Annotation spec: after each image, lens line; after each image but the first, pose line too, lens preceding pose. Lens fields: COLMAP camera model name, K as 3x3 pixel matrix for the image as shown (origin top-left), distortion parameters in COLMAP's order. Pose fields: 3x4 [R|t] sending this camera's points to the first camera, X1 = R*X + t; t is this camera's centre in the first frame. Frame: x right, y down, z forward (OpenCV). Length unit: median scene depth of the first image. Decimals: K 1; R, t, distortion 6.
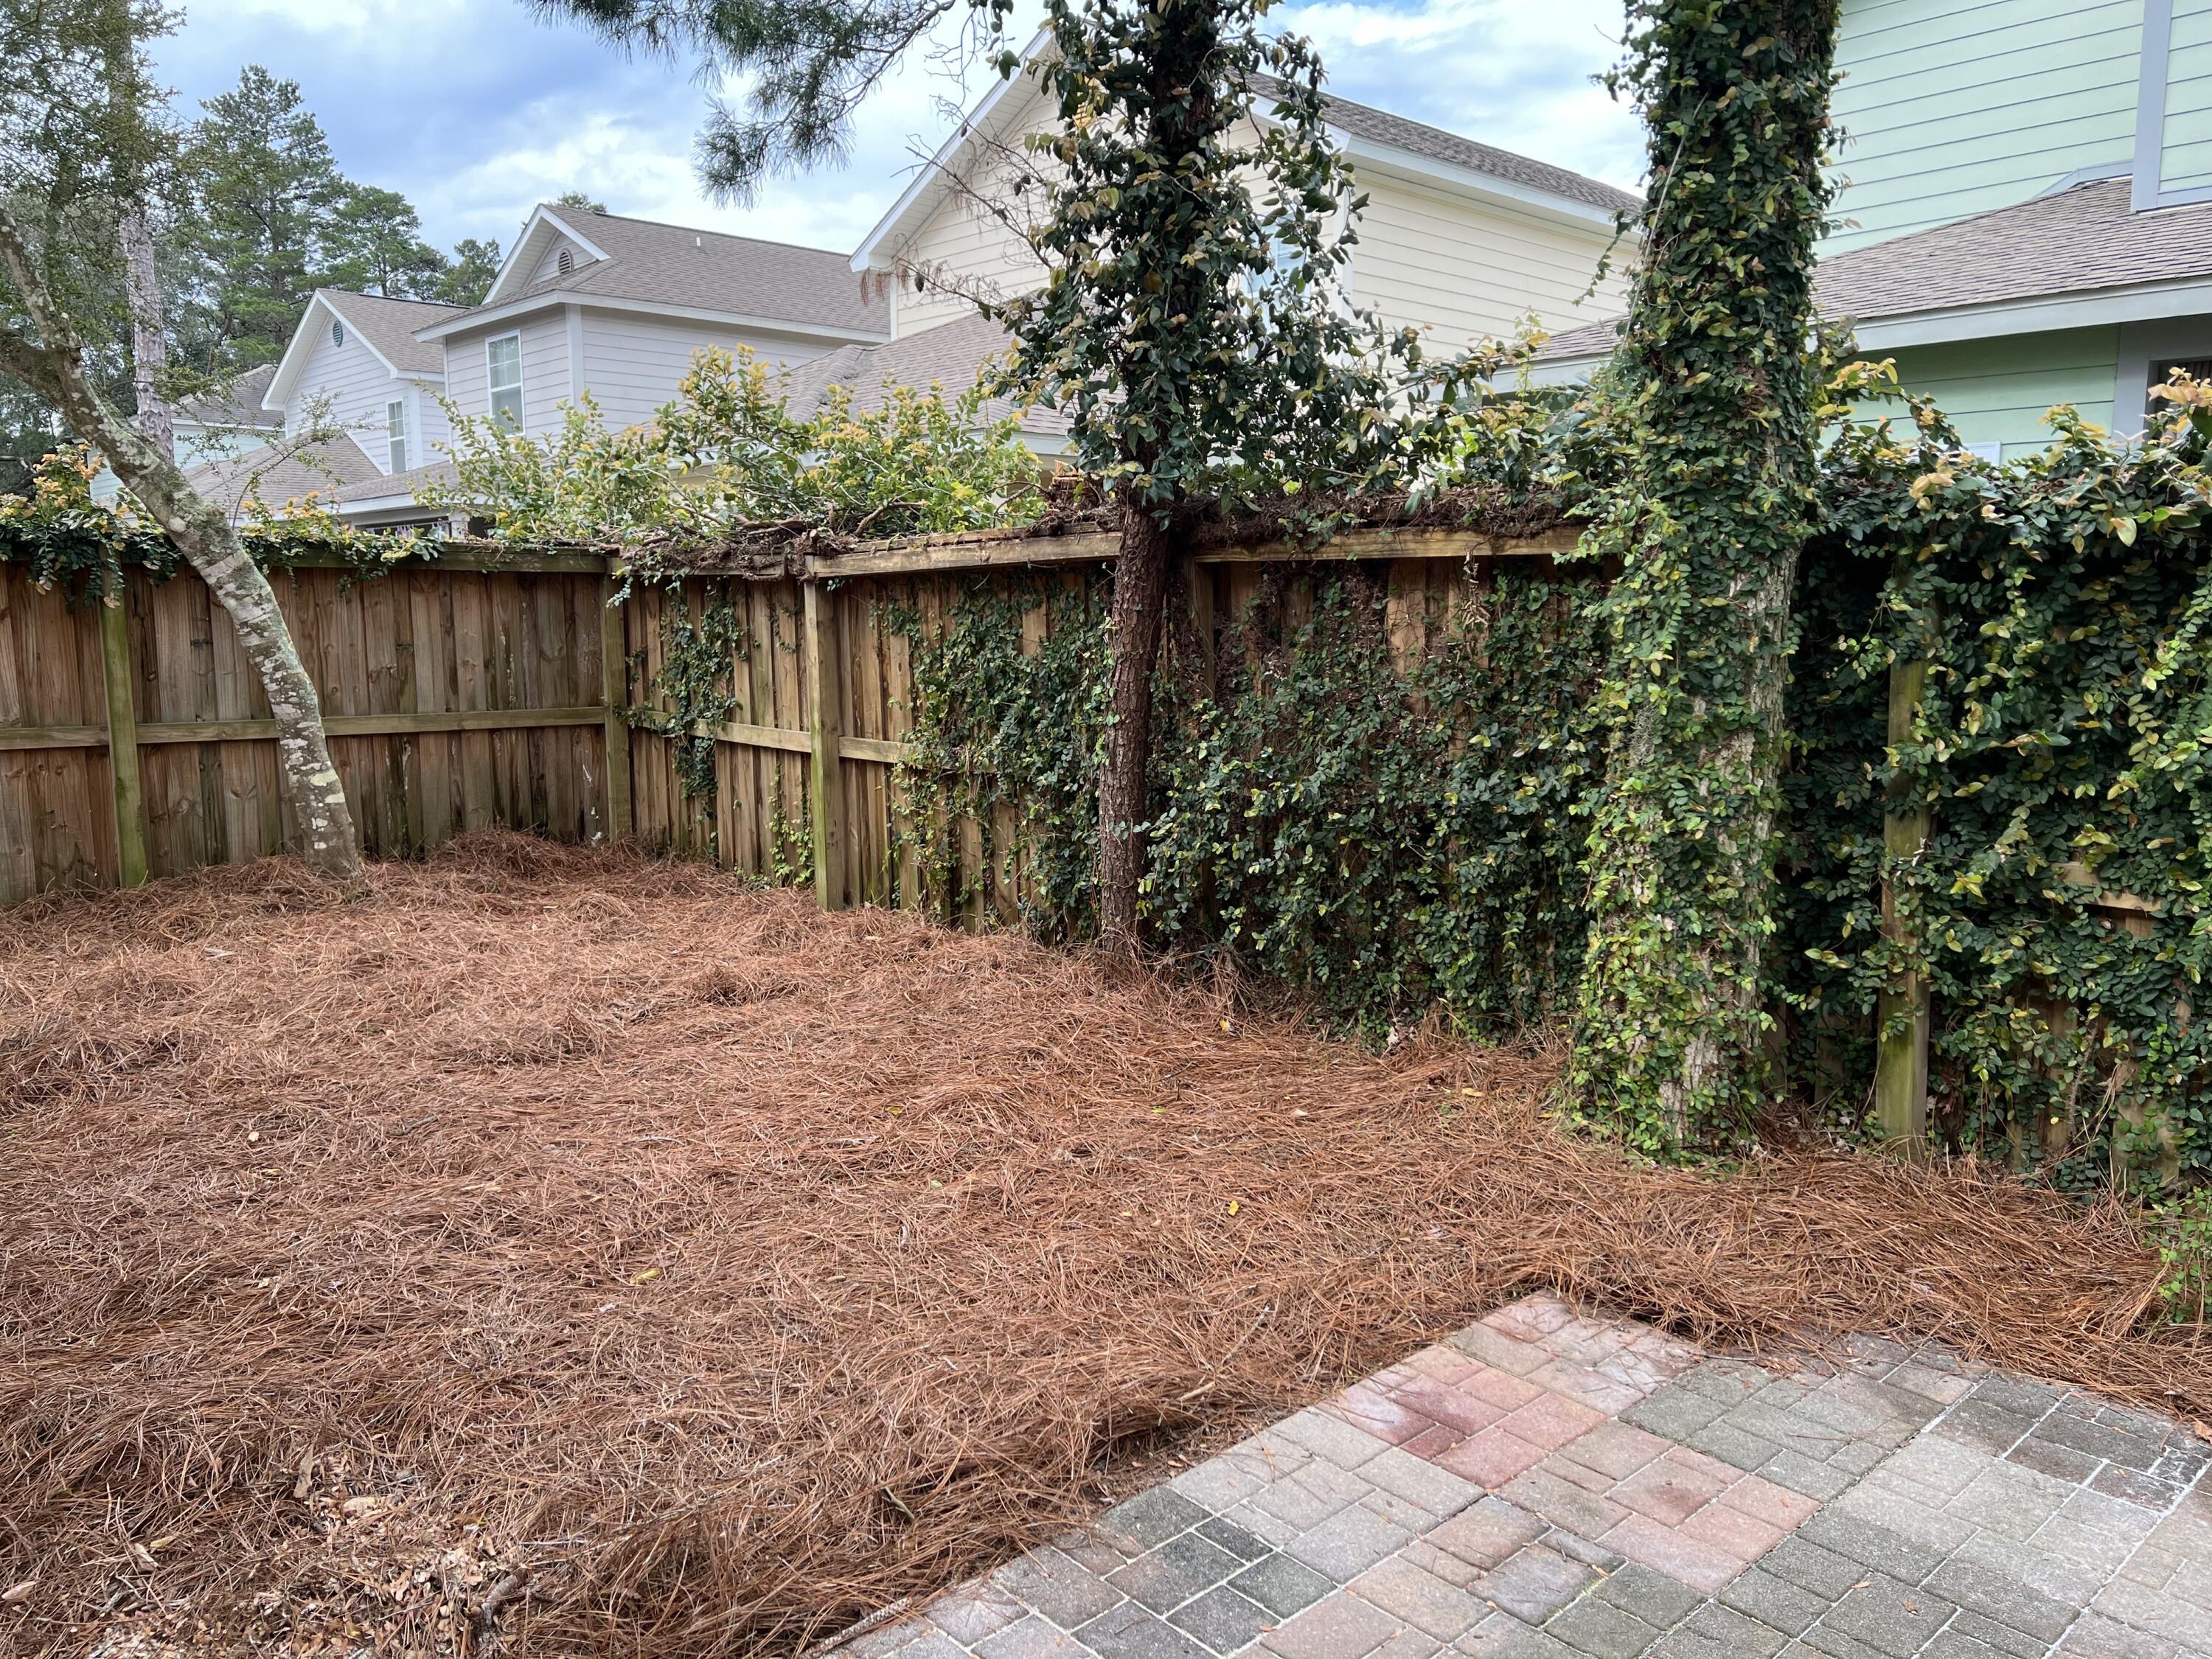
lens RADIAL K [[1664.0, 0, 1110.8], [0, 1664.0, 836.9], [0, 0, 1]] dist [0.022314, -0.000336]
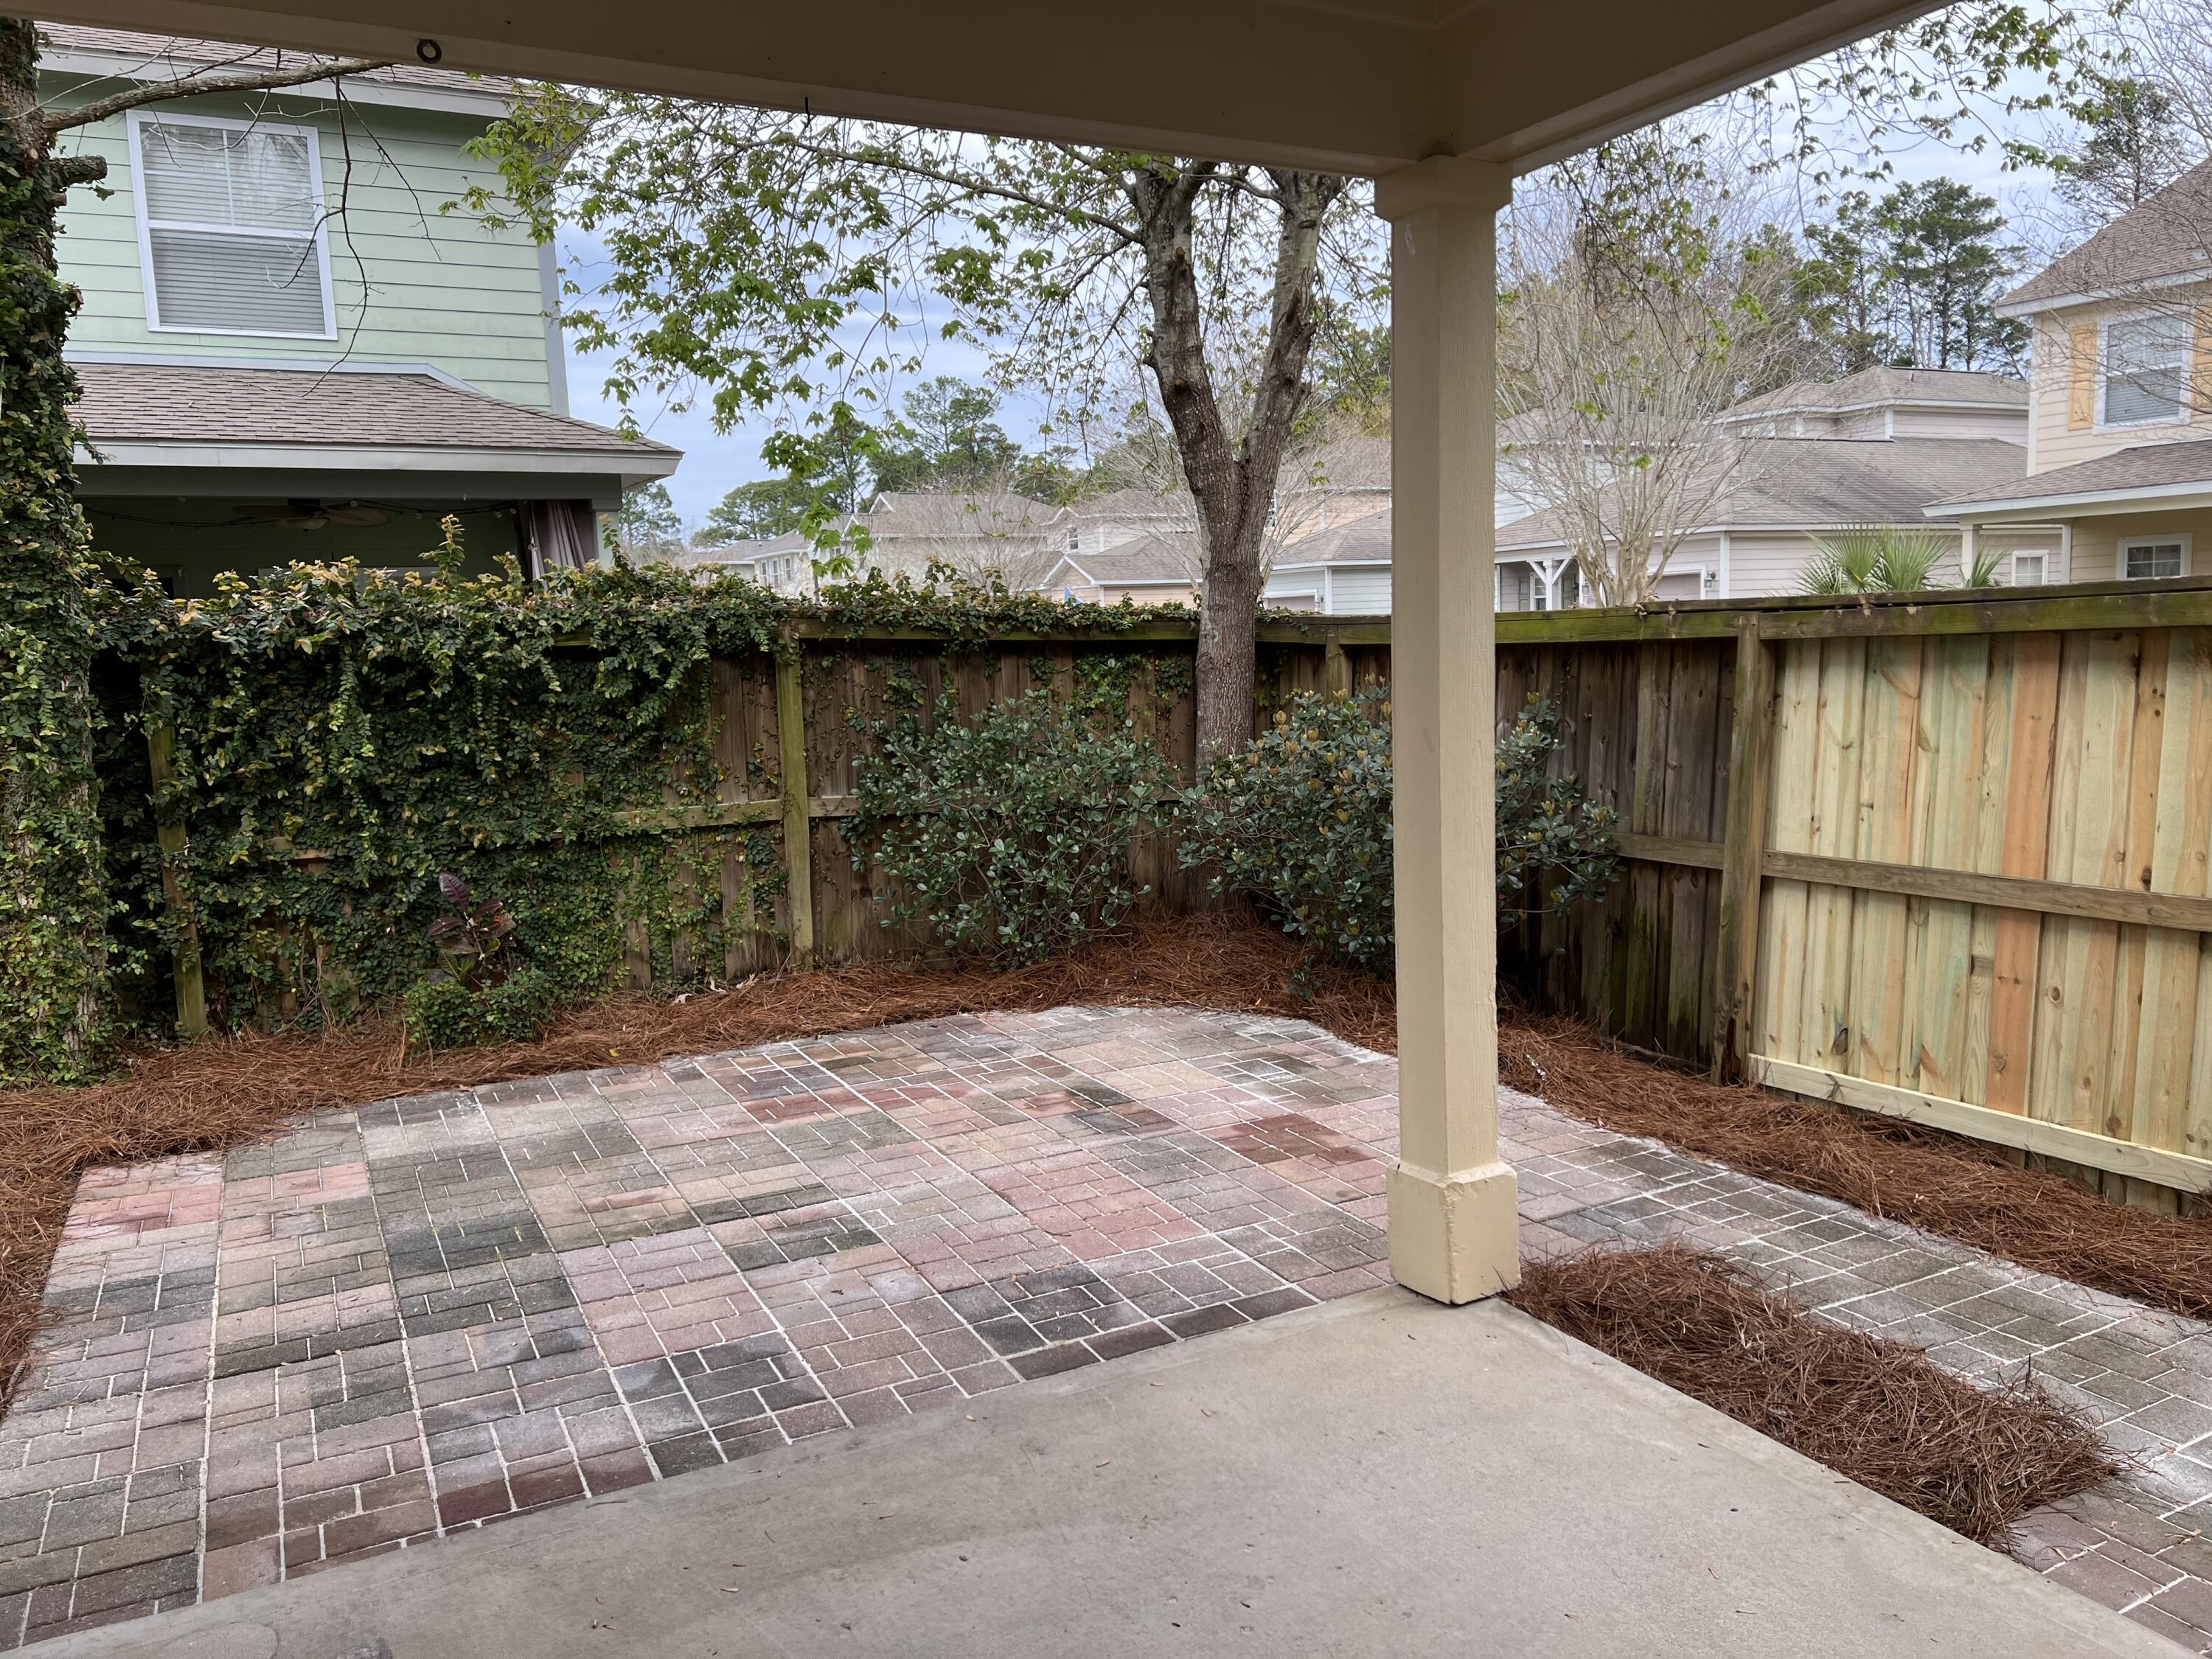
lens RADIAL K [[1657.8, 0, 1110.2], [0, 1657.8, 822.2], [0, 0, 1]] dist [0.048037, -0.053950]
pose [[0.280837, -0.121604, 0.952021, -0.752730], [0.166974, 0.983004, 0.076306, 0.011177], [-0.945119, 0.137533, 0.296368, -0.283979]]
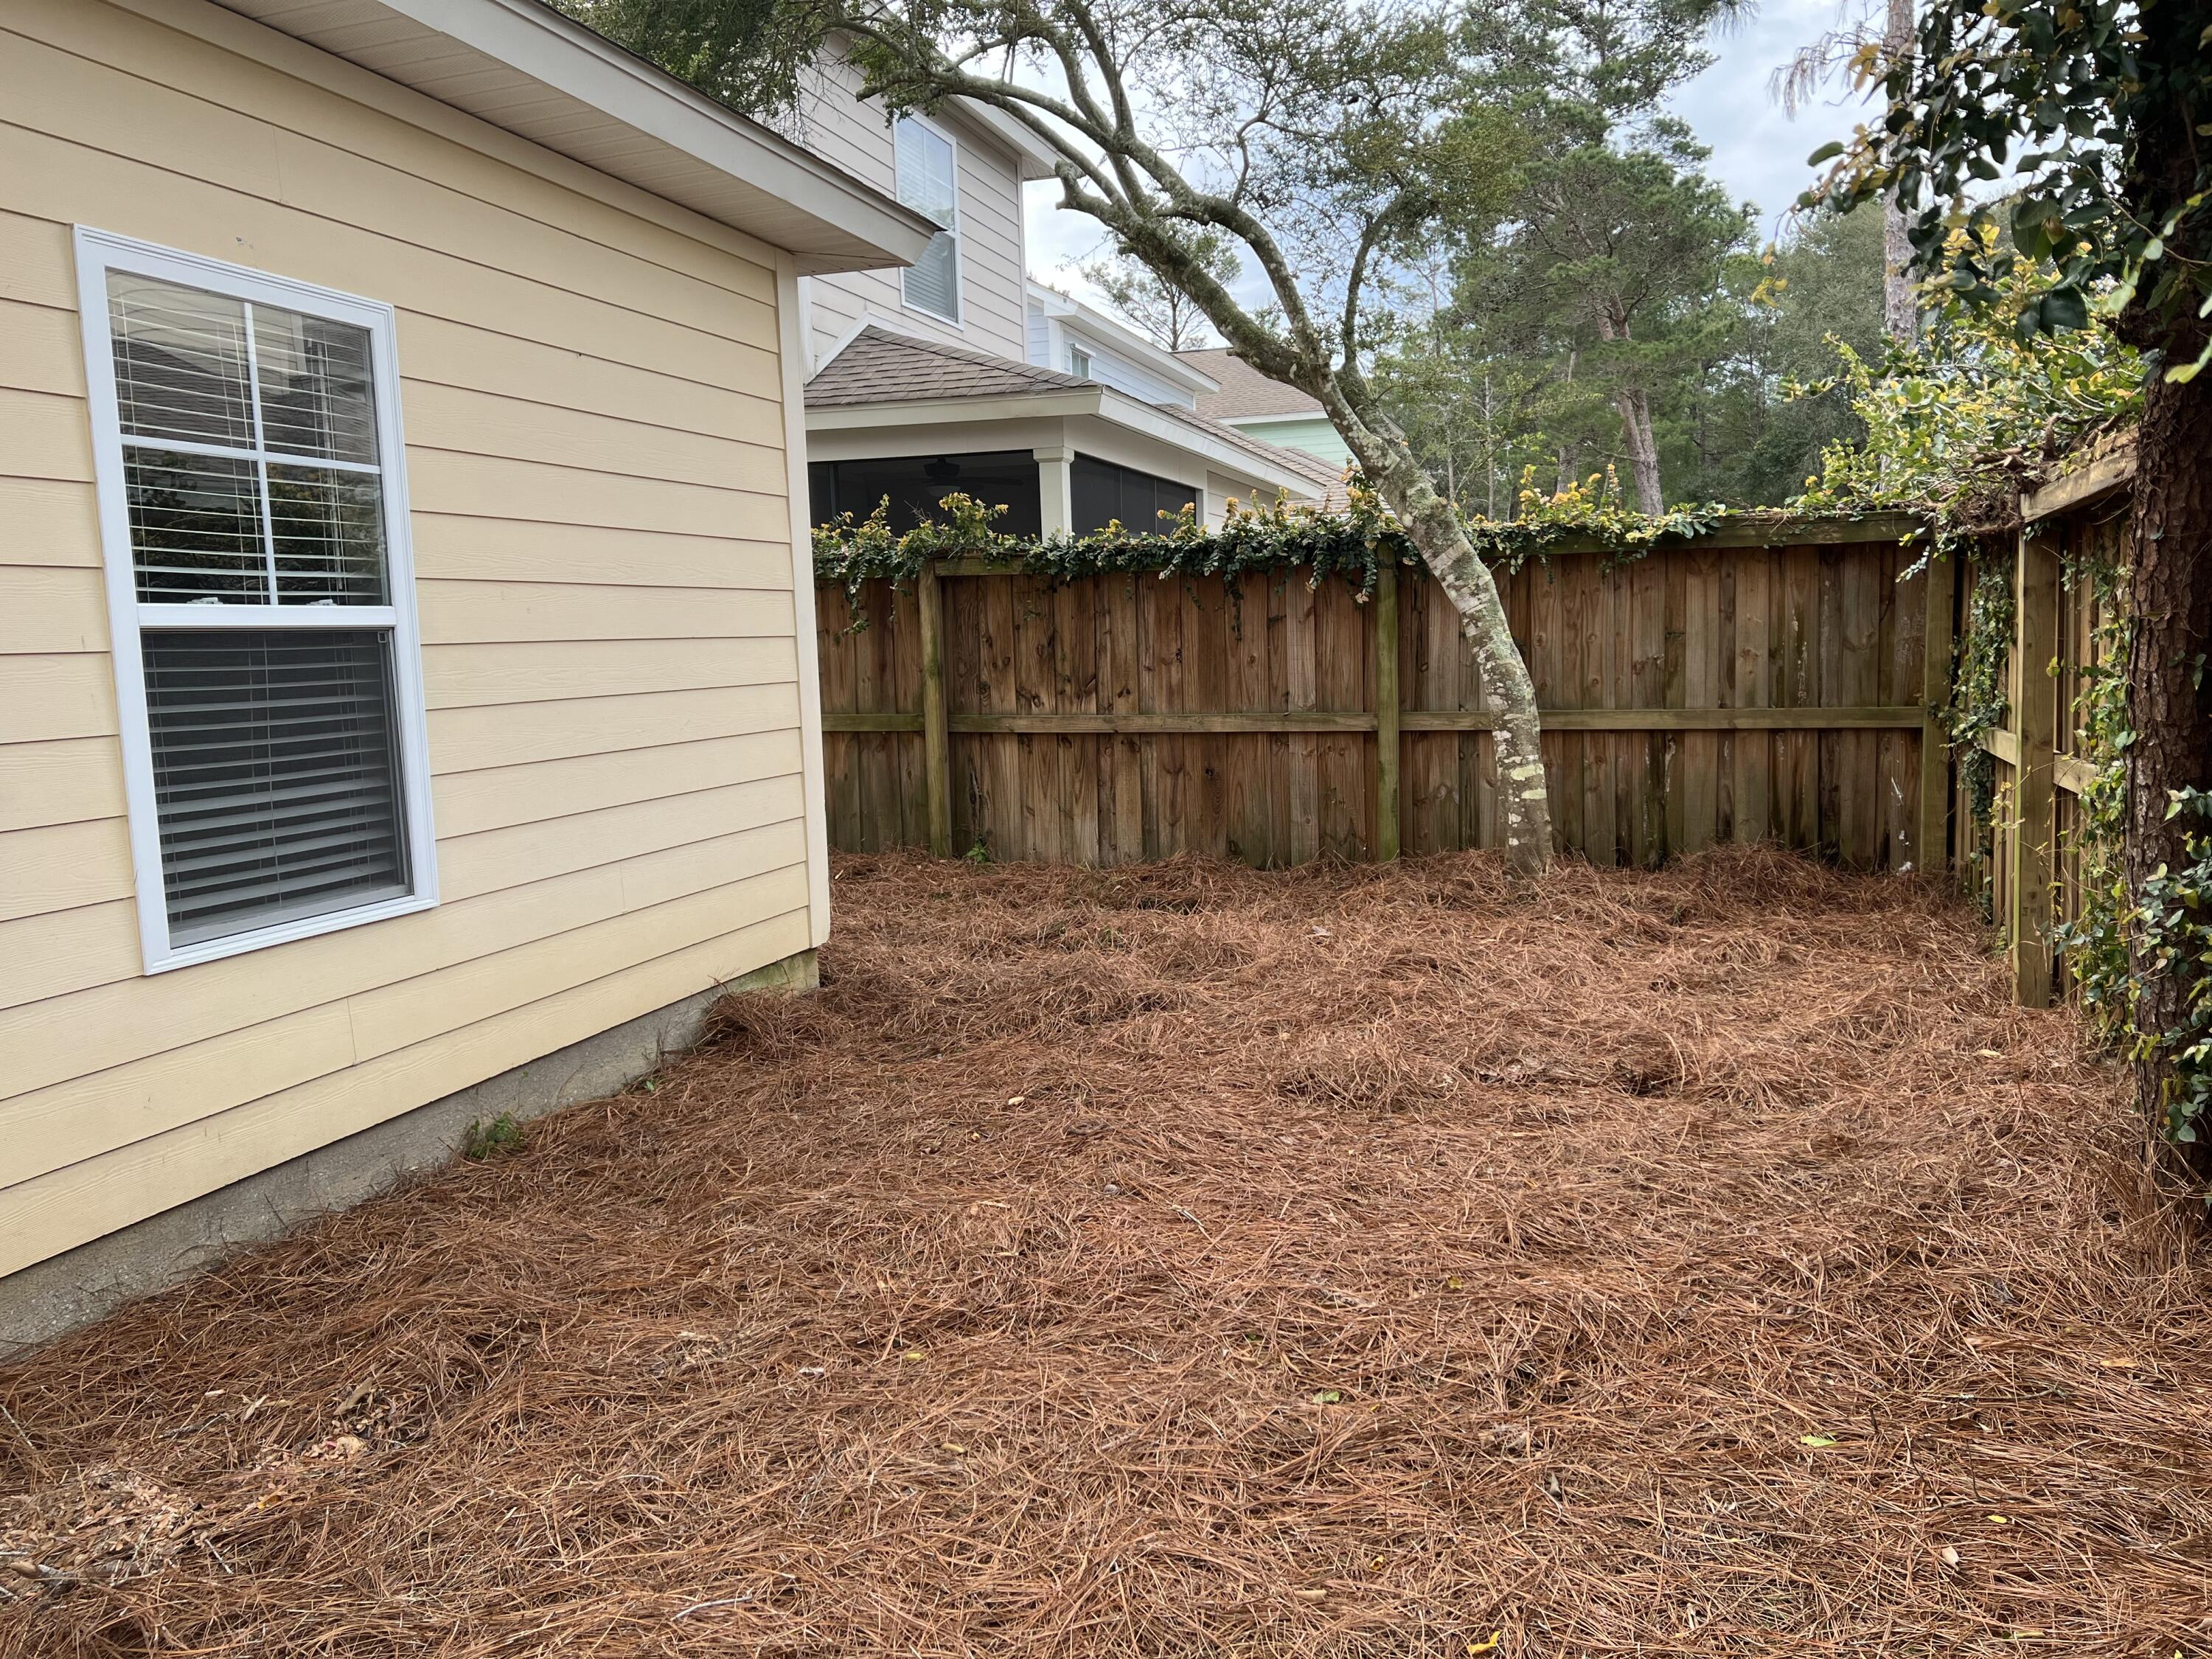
lens RADIAL K [[1657.8, 0, 1110.2], [0, 1657.8, 822.2], [0, 0, 1]] dist [0.048037, -0.053950]
pose [[0.494236, 0.083970, -0.865263, 0.430931], [-0.090920, 0.994858, 0.044613, -0.049305], [0.864560, 0.056620, 0.499329, 0.562797]]
